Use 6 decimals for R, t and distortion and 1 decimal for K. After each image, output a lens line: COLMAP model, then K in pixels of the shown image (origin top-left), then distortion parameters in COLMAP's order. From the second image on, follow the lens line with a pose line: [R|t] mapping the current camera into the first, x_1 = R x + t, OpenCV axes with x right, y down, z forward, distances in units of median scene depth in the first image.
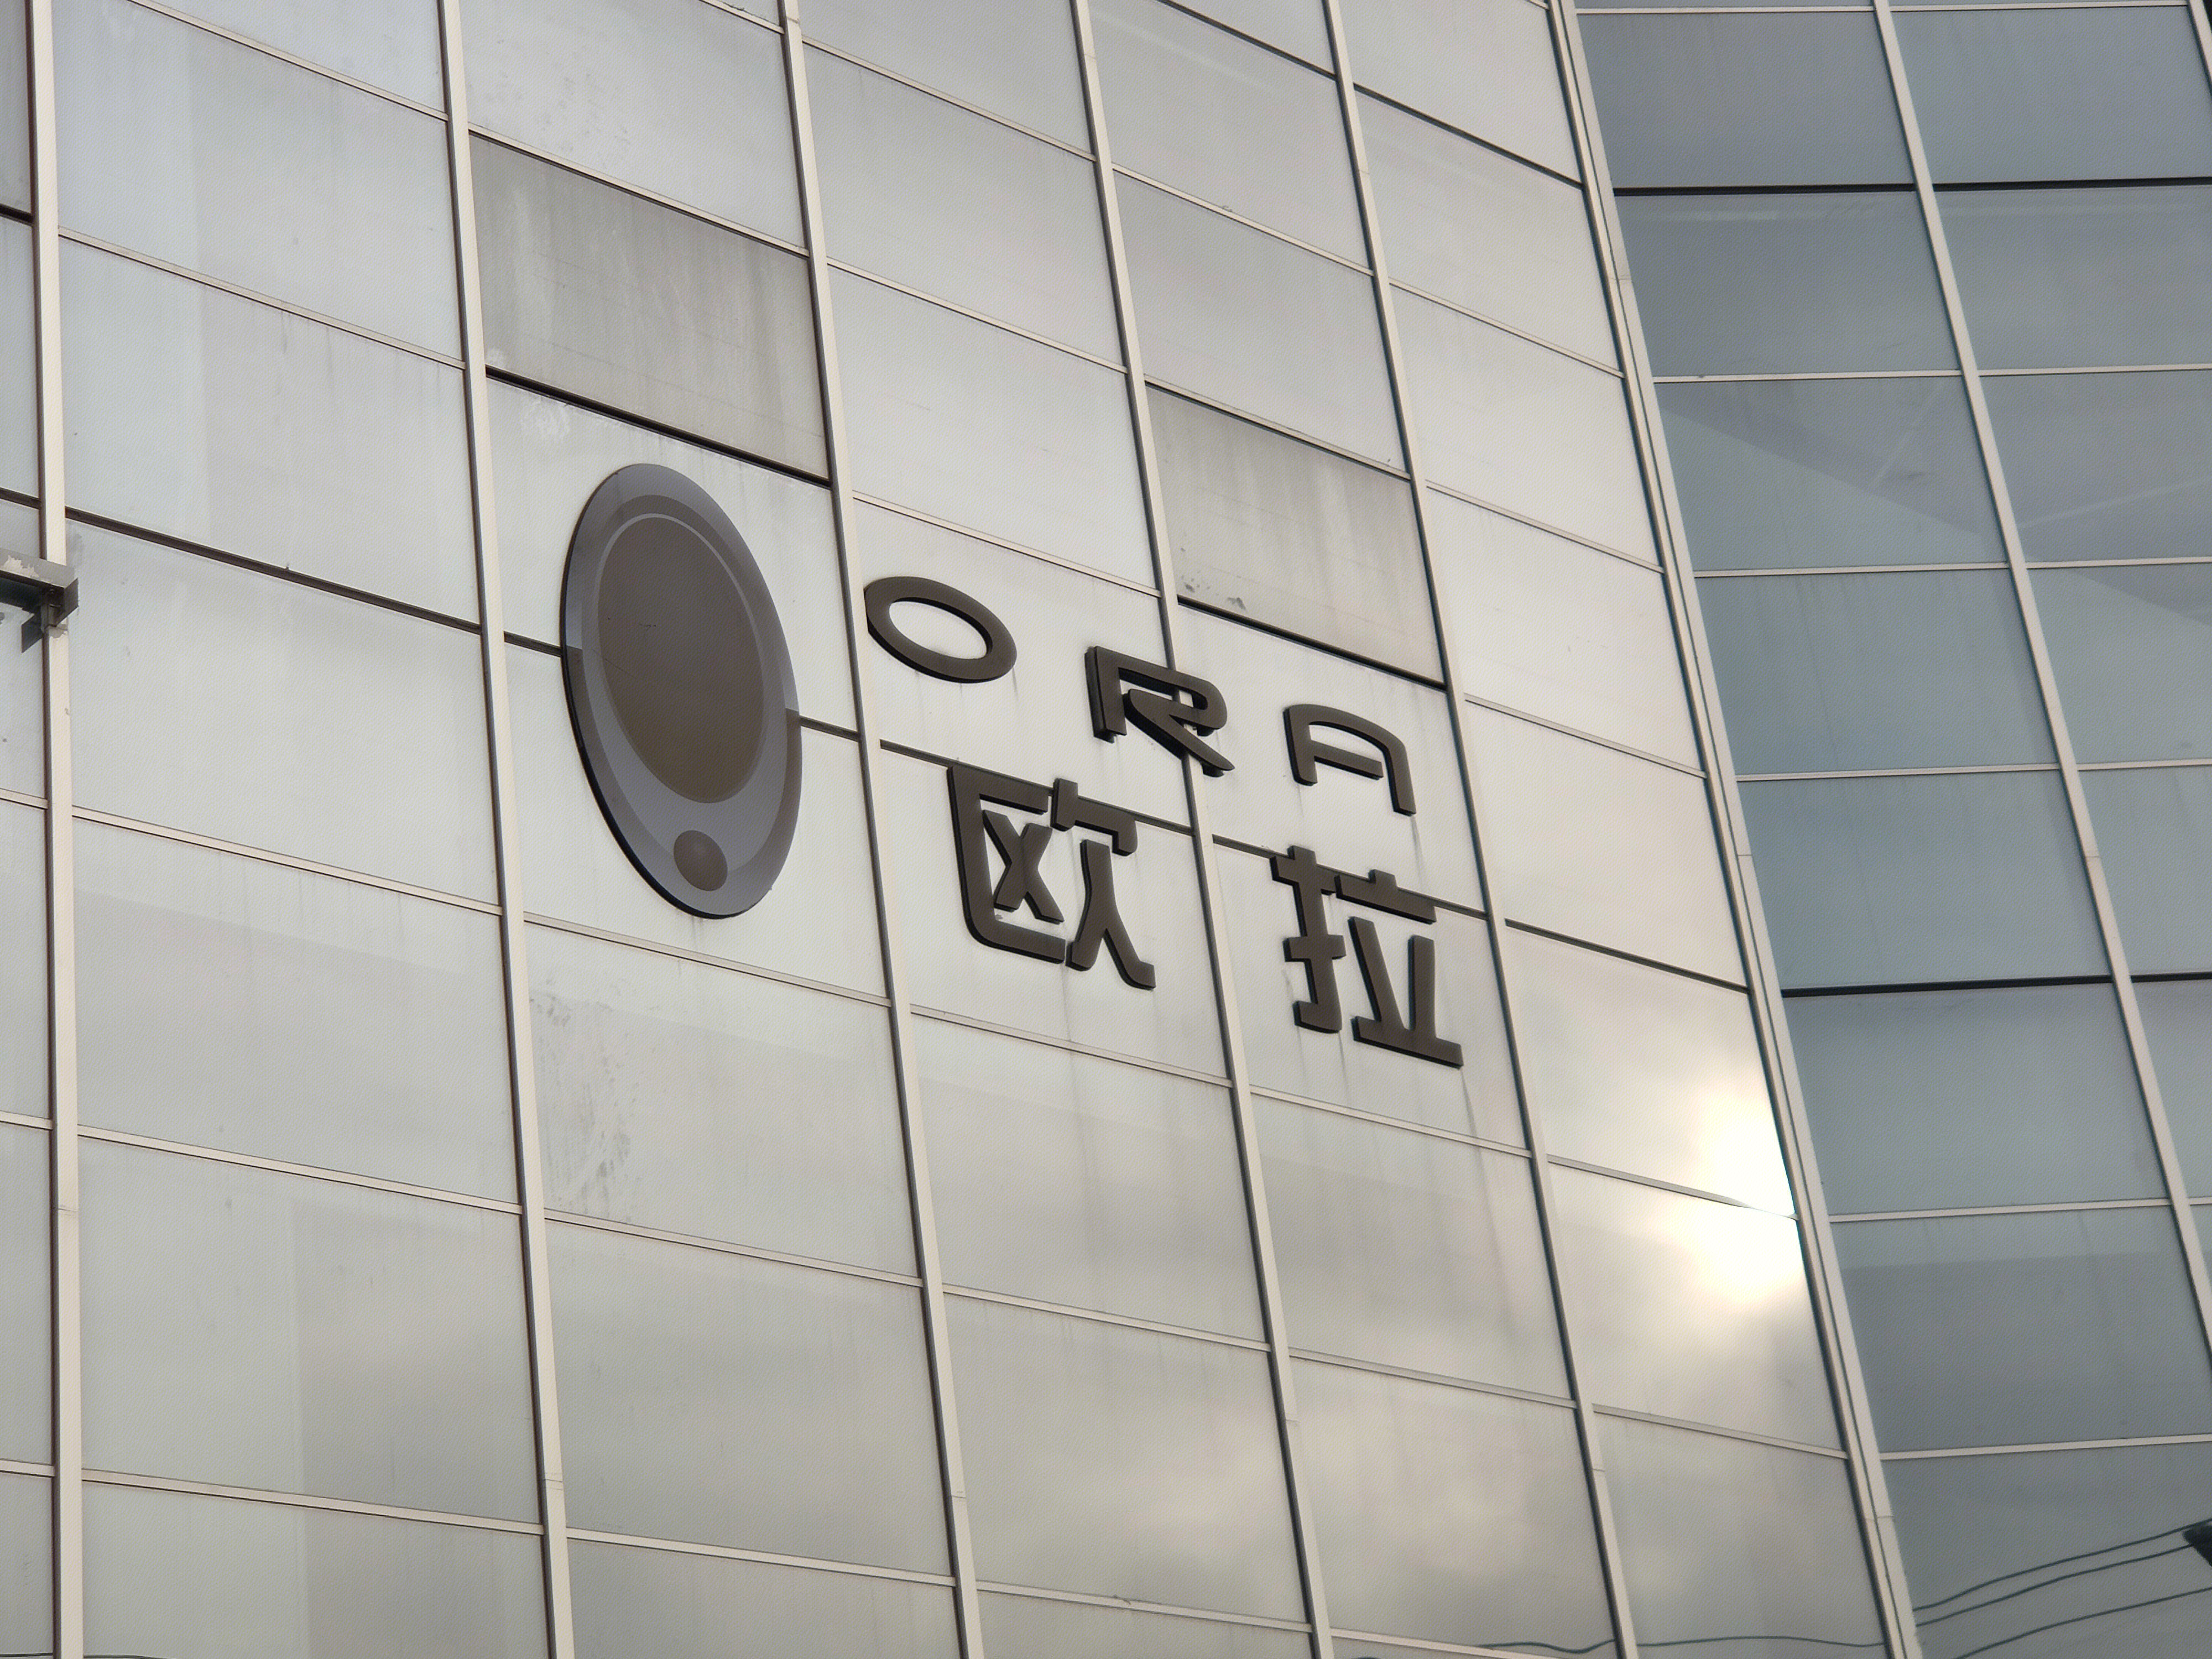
lens RADIAL K [[4257.7, 0, 1106.0], [0, 4257.7, 829.5], [0, 0, 1]] dist [-0.012133, -0.020761]
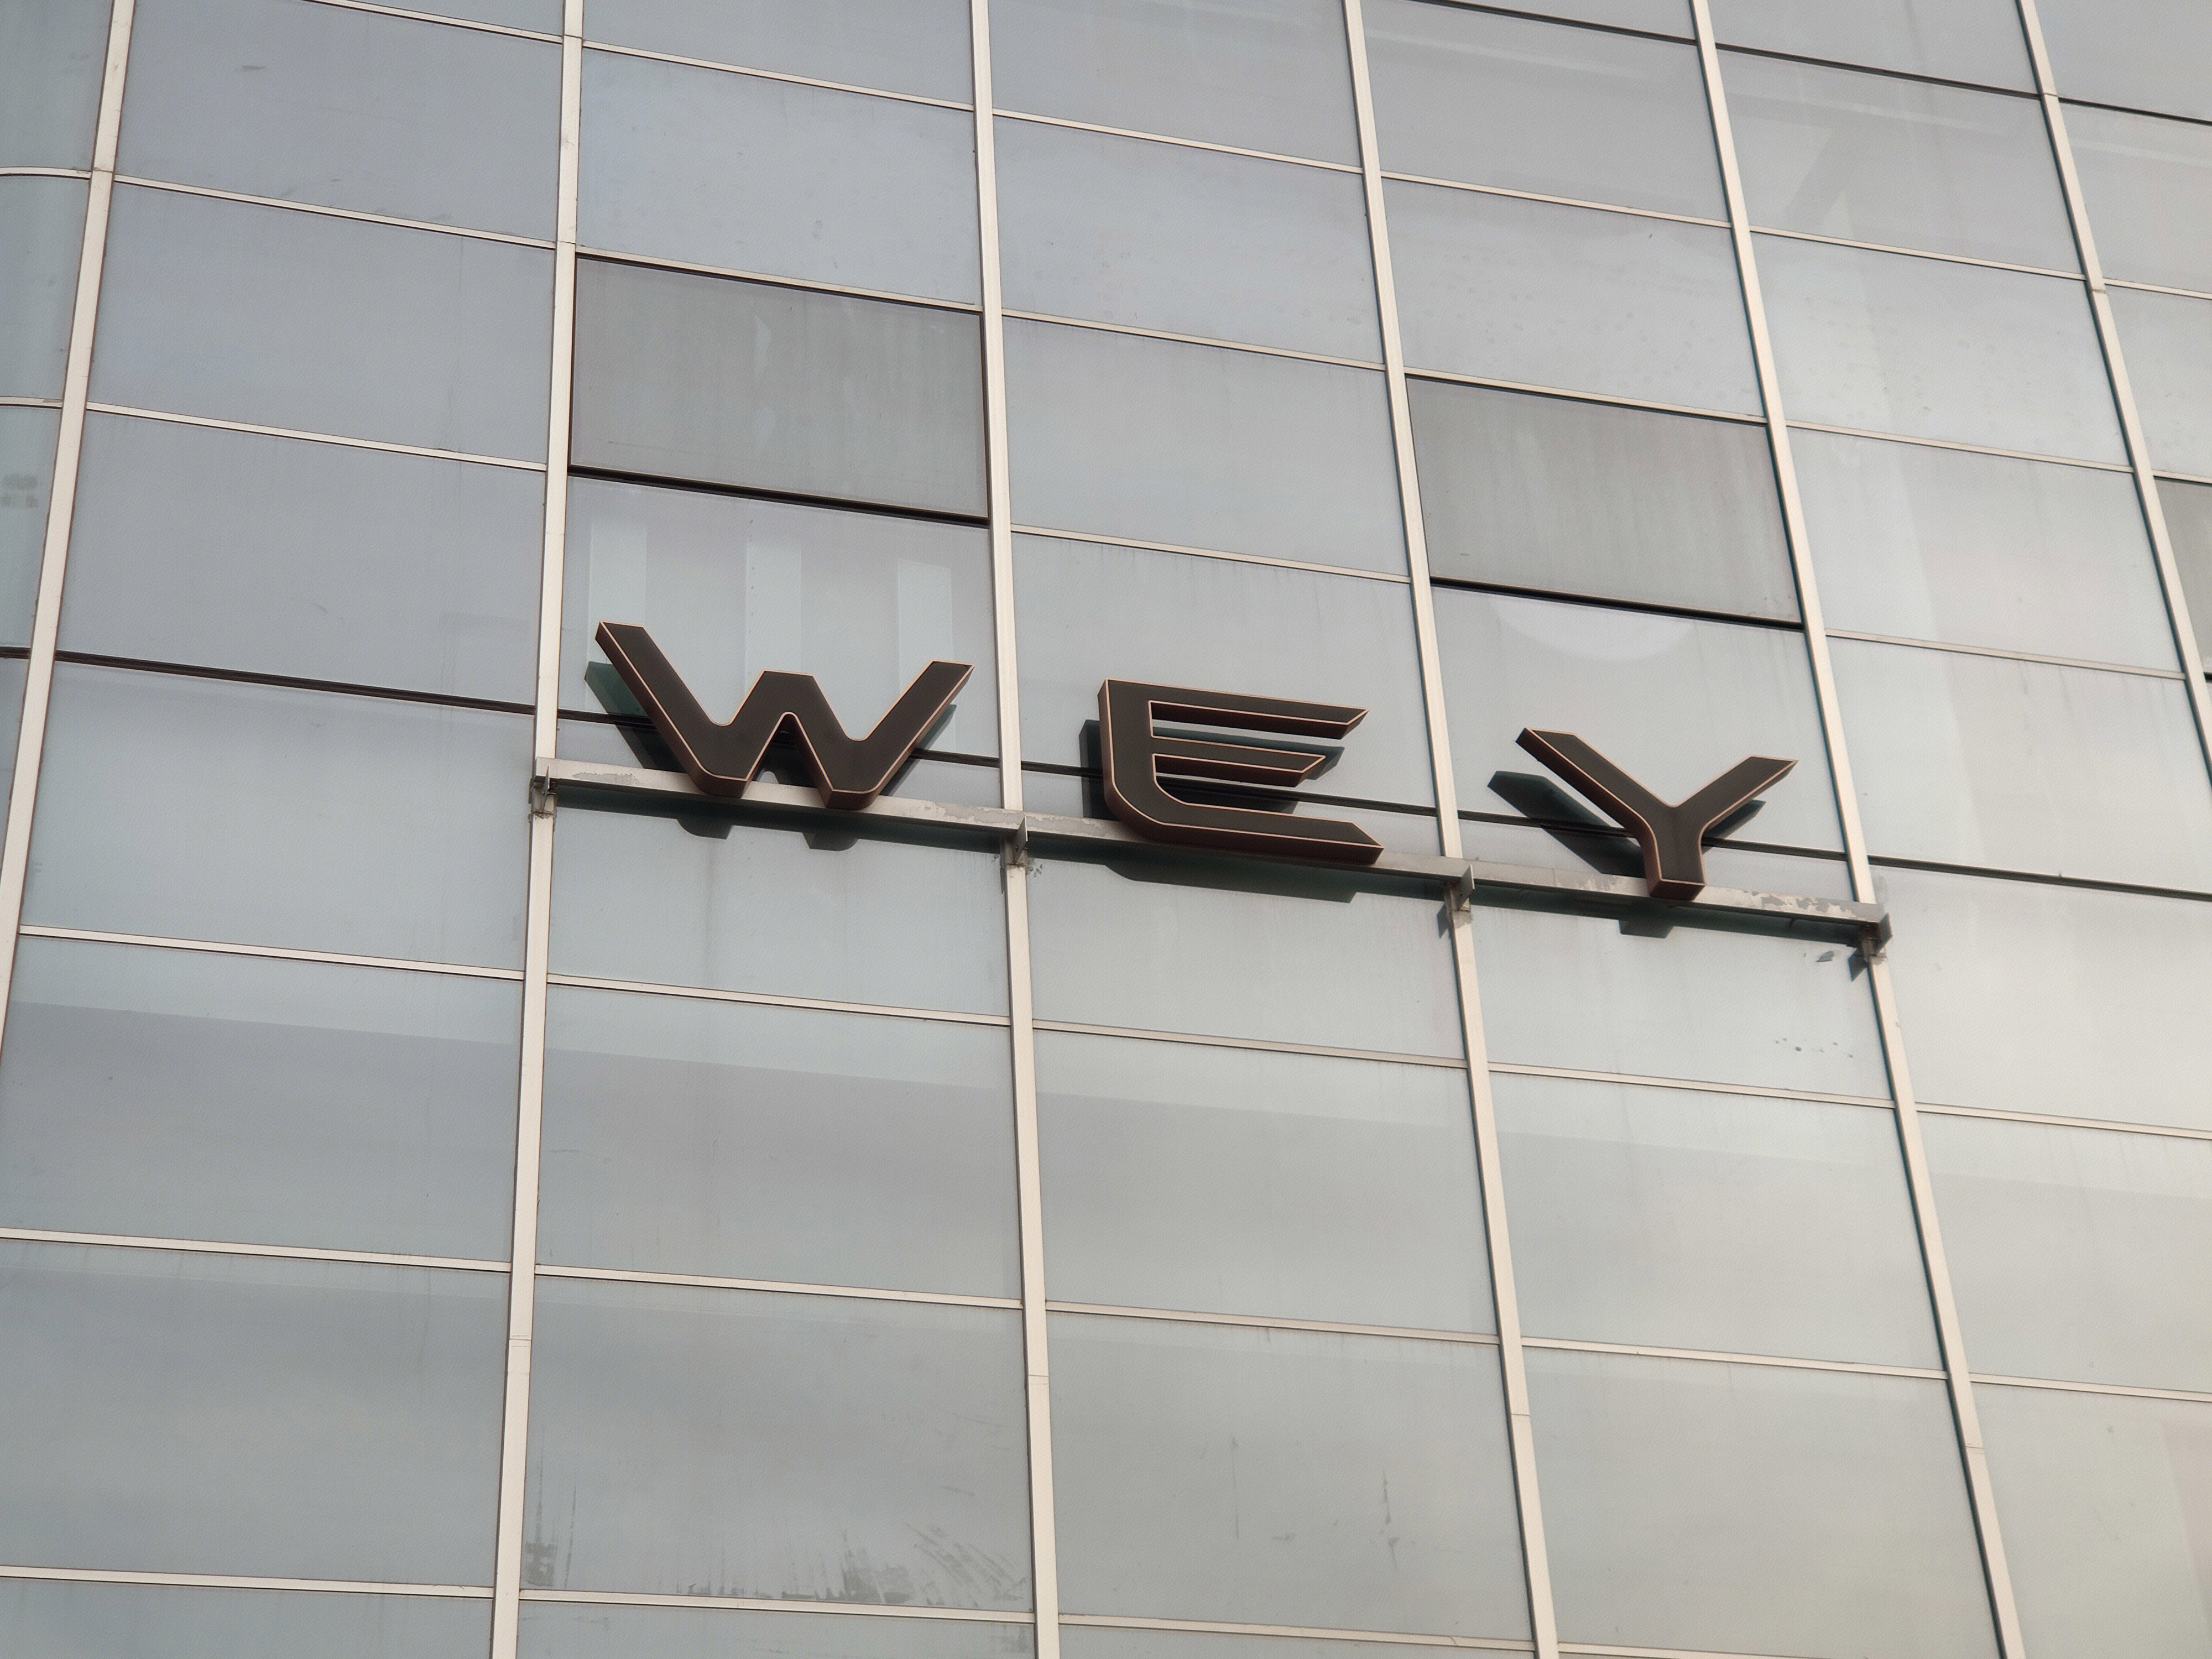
lens RADIAL K [[3607.3, 0, 1106.0], [0, 3607.3, 829.5], [0, 0, 1]] dist [0.118988, 0.004848]
pose [[0.895418, -0.168849, -0.411966, 0.163129], [0.136800, 0.984876, -0.106324, 0.045891], [0.423688, 0.038848, 0.904975, 0.135077]]
